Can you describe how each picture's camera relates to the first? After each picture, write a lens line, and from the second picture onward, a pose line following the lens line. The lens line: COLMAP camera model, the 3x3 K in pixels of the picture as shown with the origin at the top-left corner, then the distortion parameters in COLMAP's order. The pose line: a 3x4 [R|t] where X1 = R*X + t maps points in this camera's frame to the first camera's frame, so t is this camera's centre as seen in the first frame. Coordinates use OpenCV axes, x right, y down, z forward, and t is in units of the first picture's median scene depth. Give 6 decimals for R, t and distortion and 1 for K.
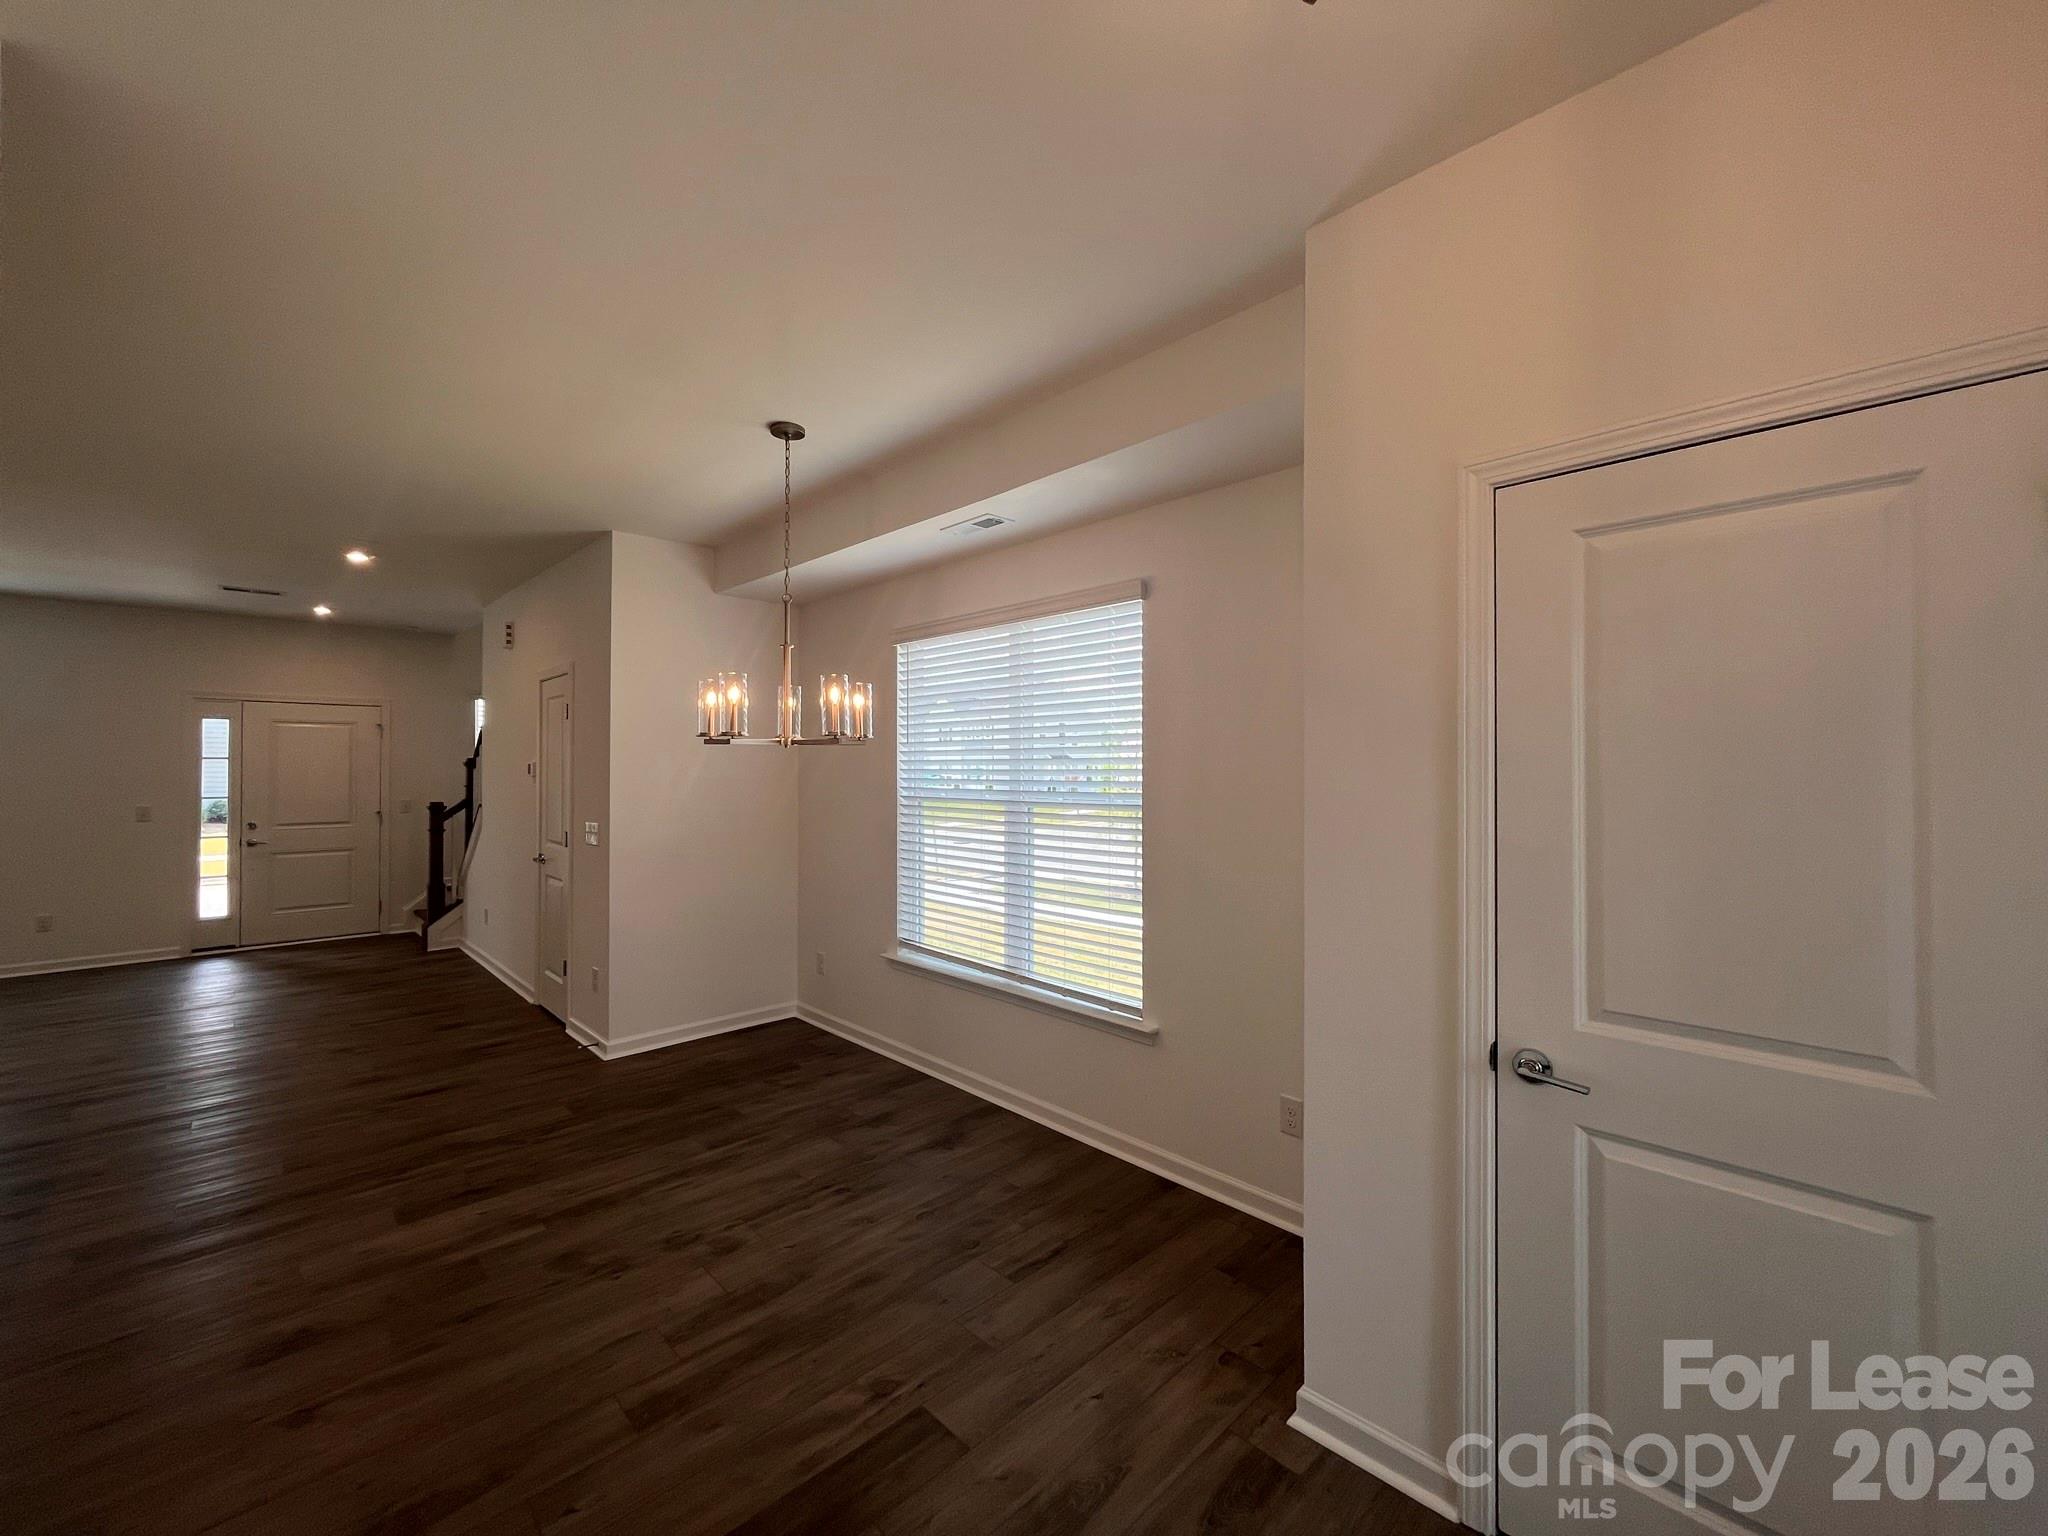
lens RADIAL K [[826.3, 0, 1019.1], [0, 826.3, 761.3], [0, 0, 1]] dist [-0.006742, 0.003184]
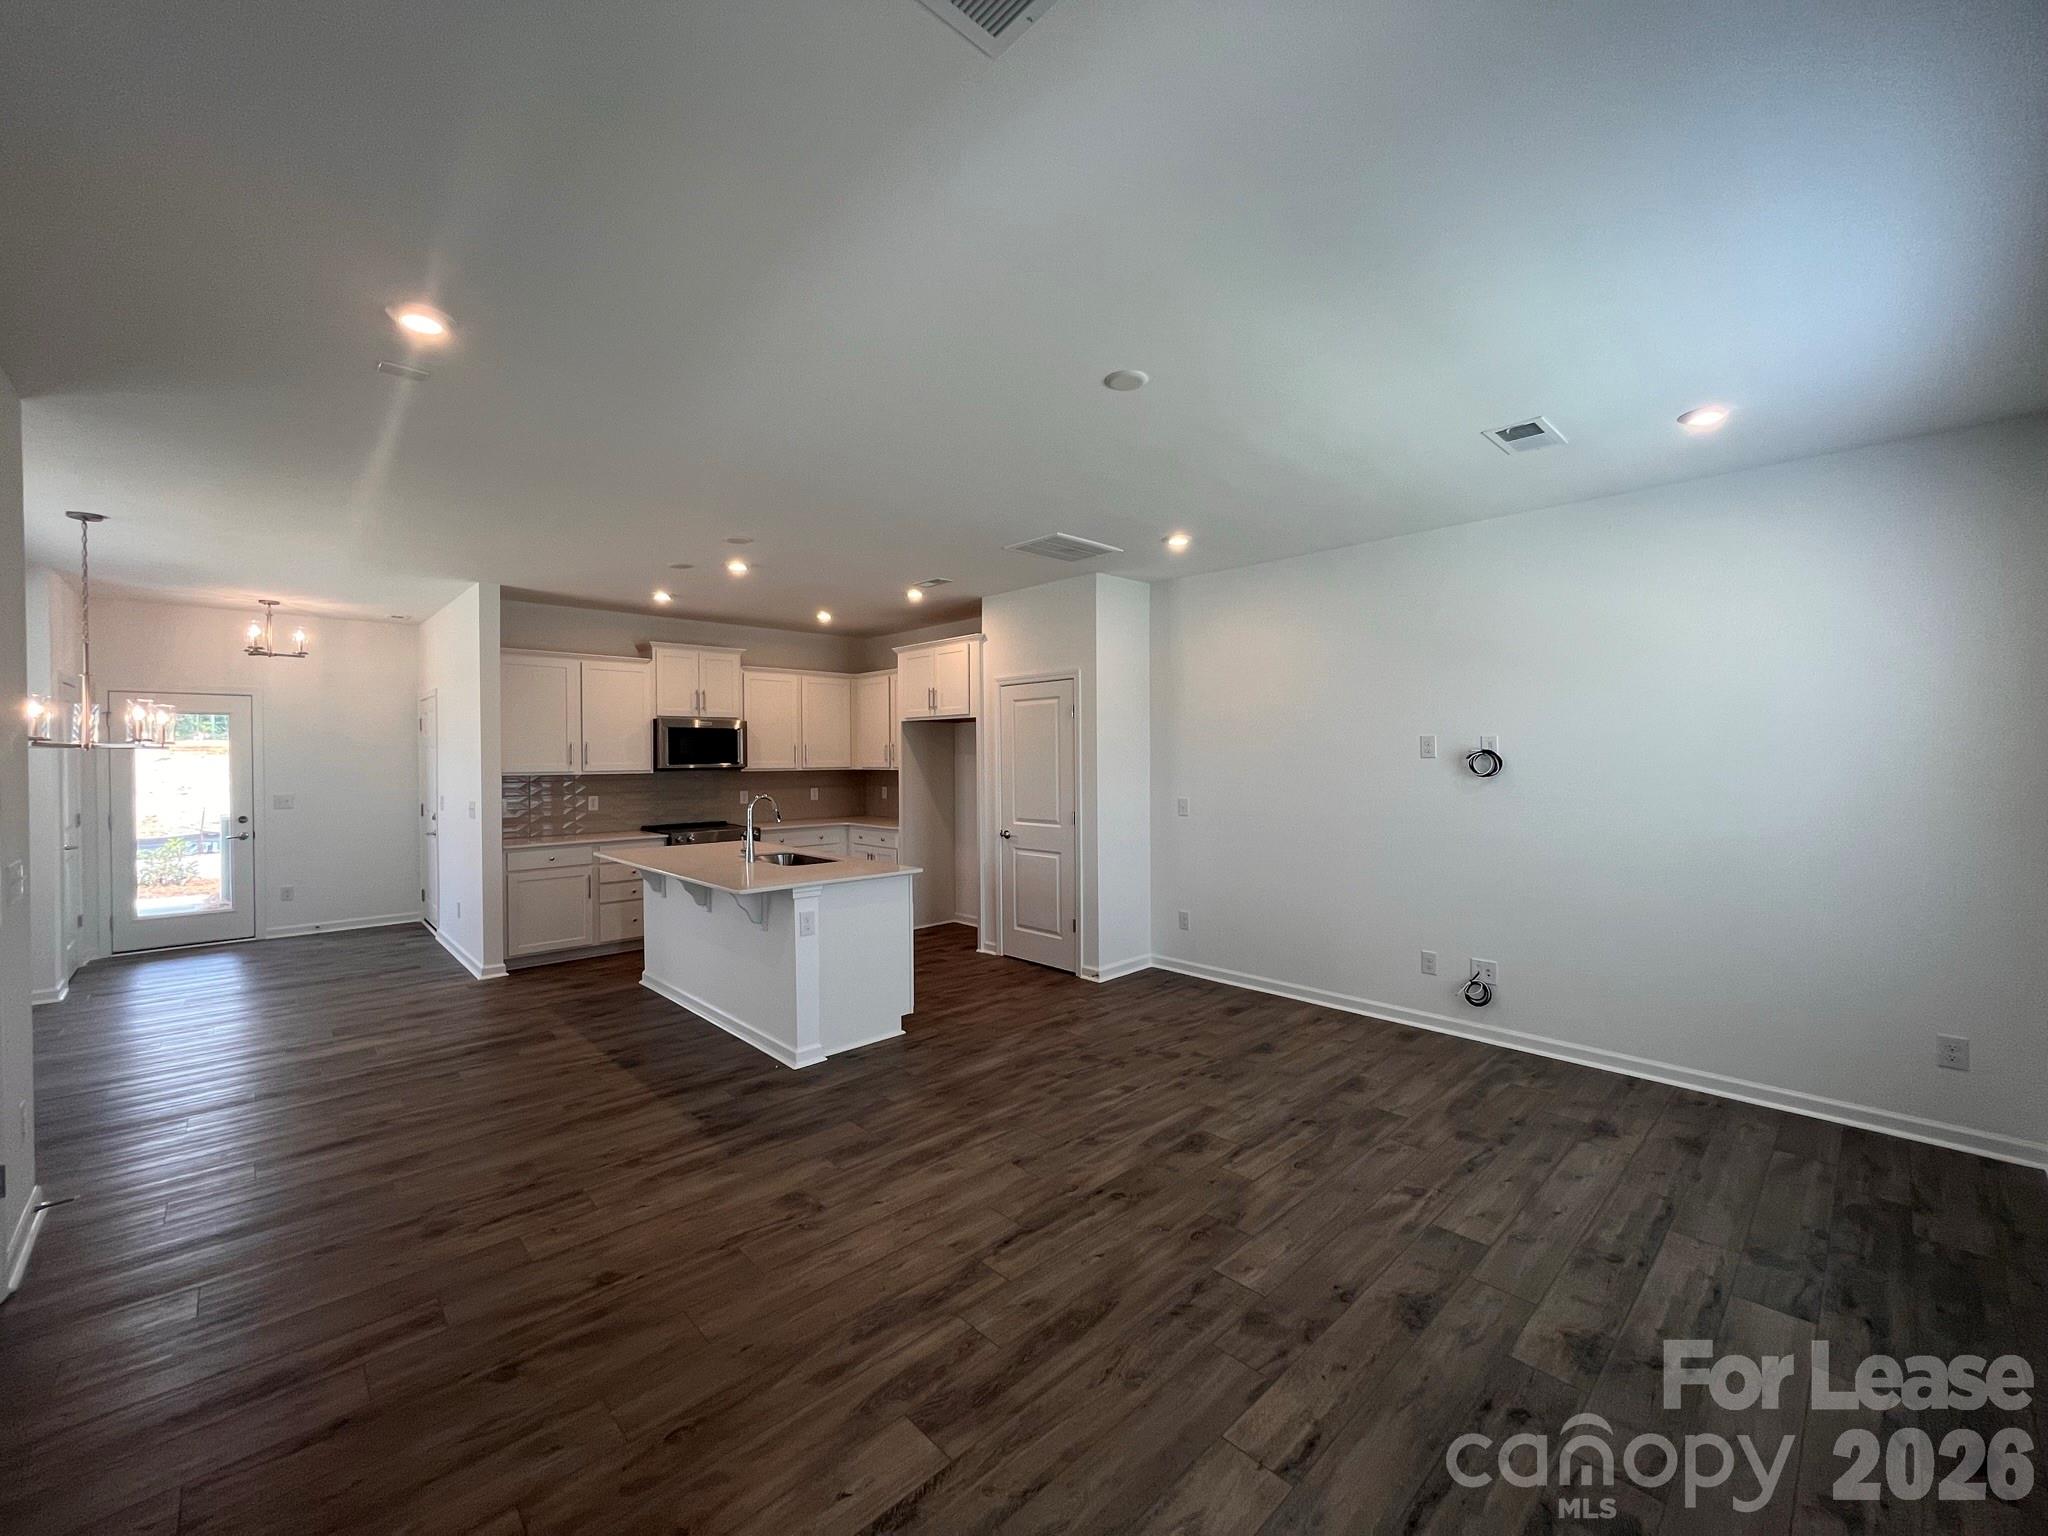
lens RADIAL K [[826.3, 0, 1019.1], [0, 826.3, 761.3], [0, 0, 1]] dist [-0.006742, 0.003184]
pose [[-0.999943, 0.003831, 0.009918, -1.159734], [0.003830, 0.999993, -0.000130, 0.005685], [-0.009918, -0.000092, -0.999951, 1.481791]]
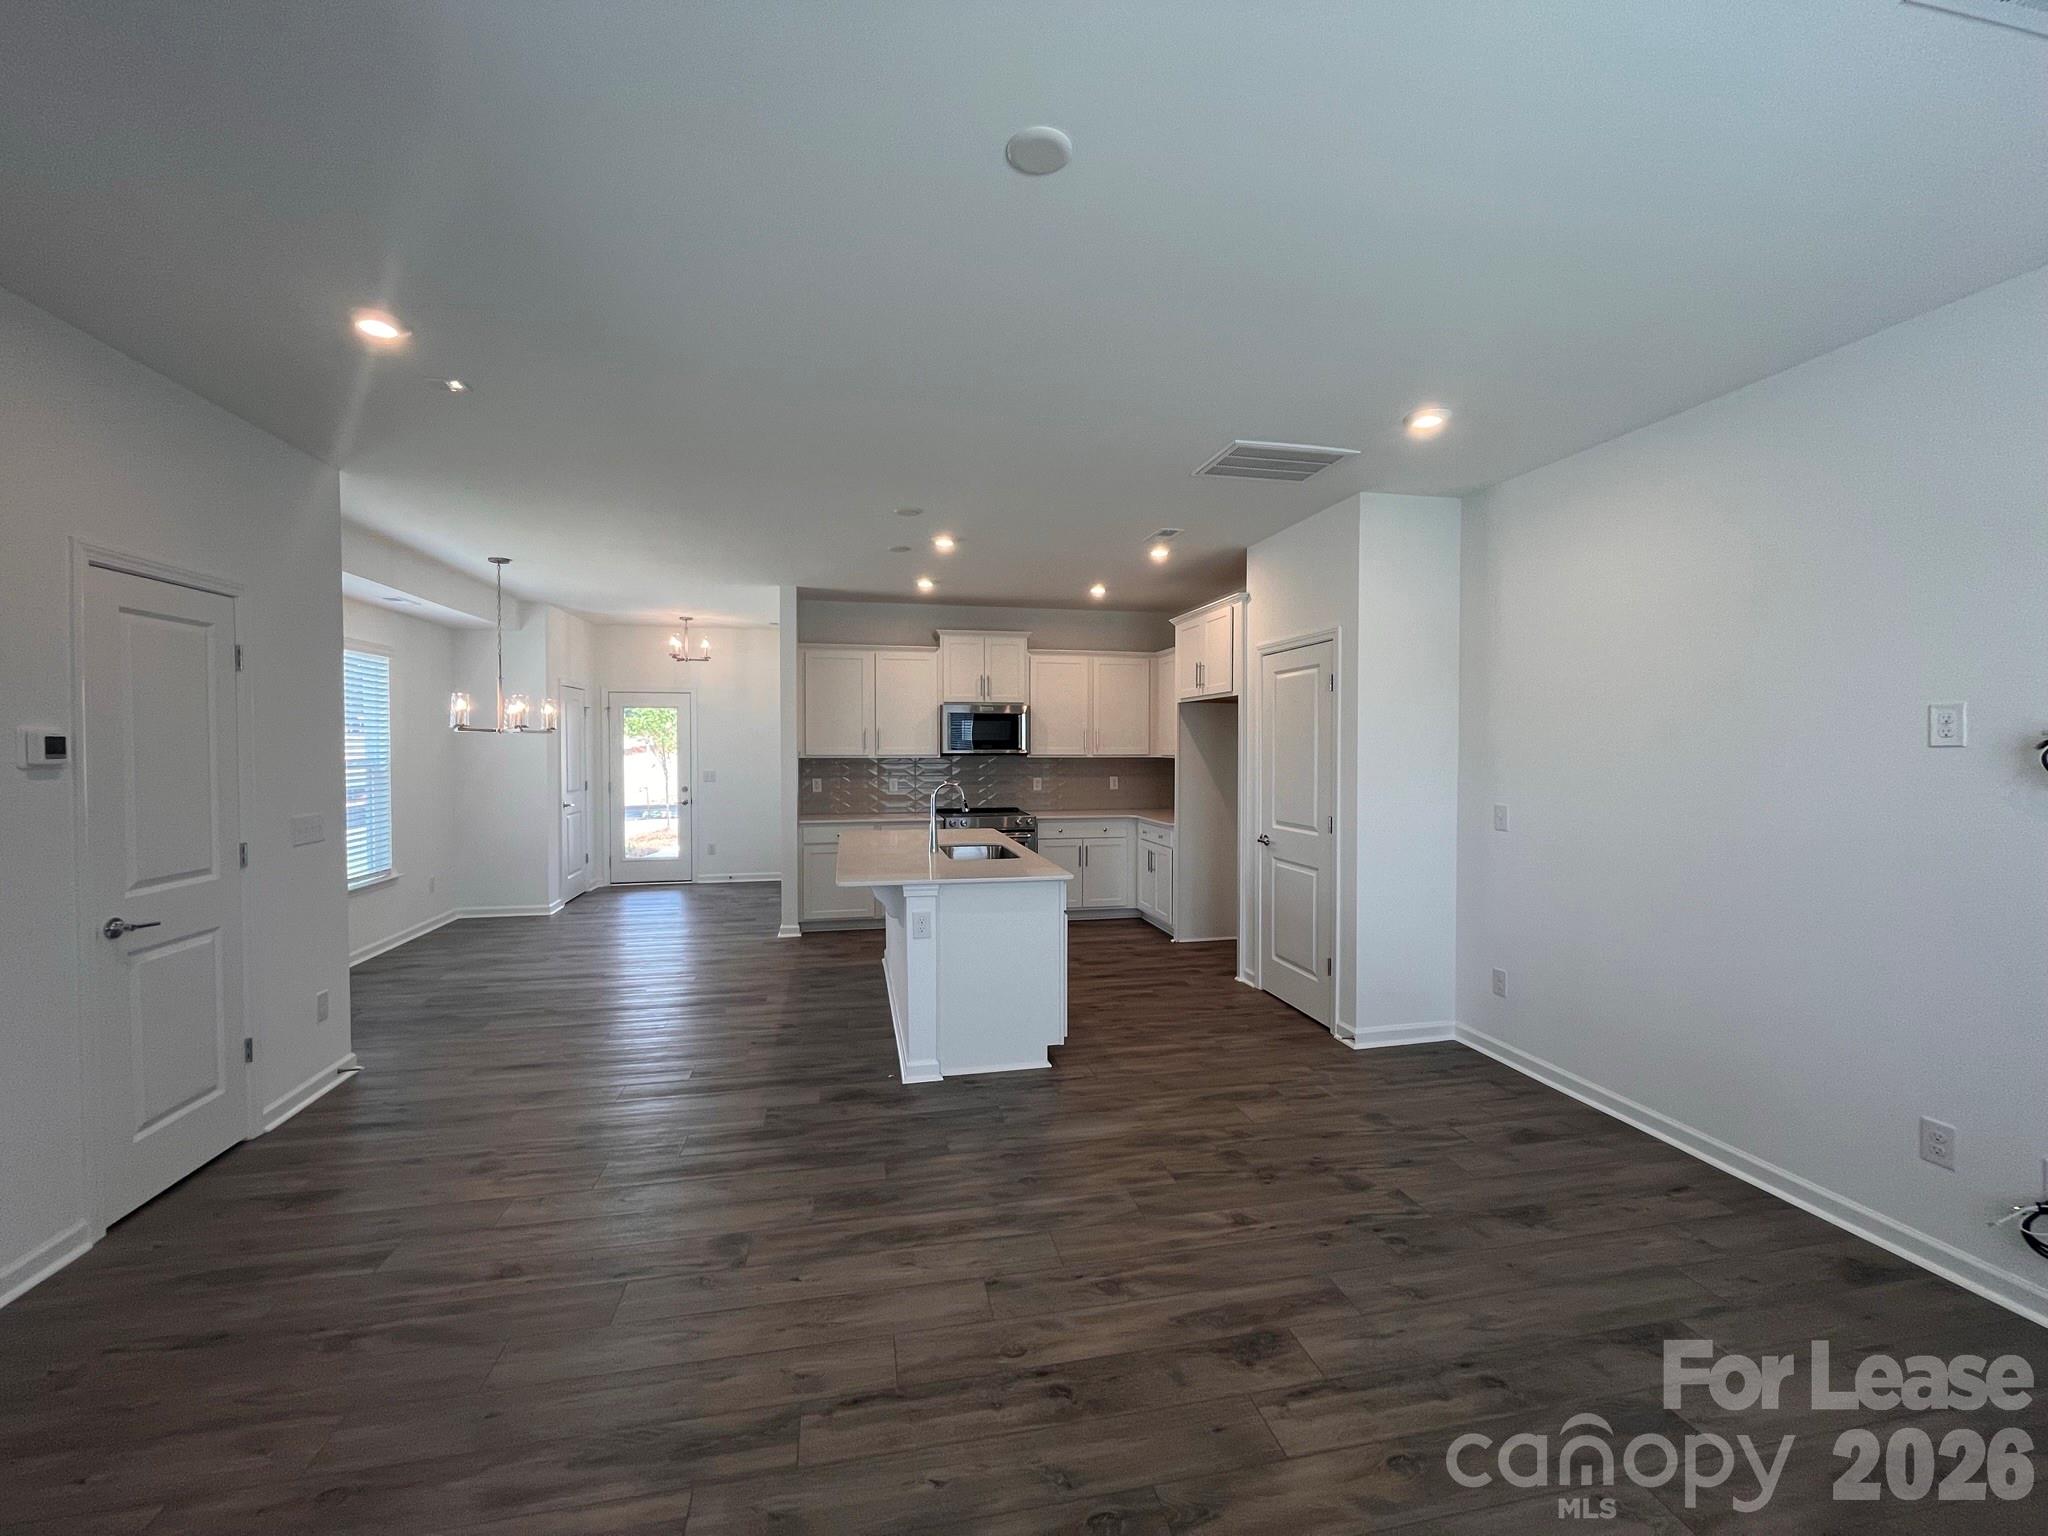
lens RADIAL K [[826.3, 0, 1019.1], [0, 826.3, 761.3], [0, 0, 1]] dist [-0.006742, 0.003184]
pose [[-0.846285, -0.012695, 0.532579, -1.418811], [-0.006328, 0.999885, 0.013780, 0.008503], [-0.532692, 0.008291, -0.846268, 1.229086]]
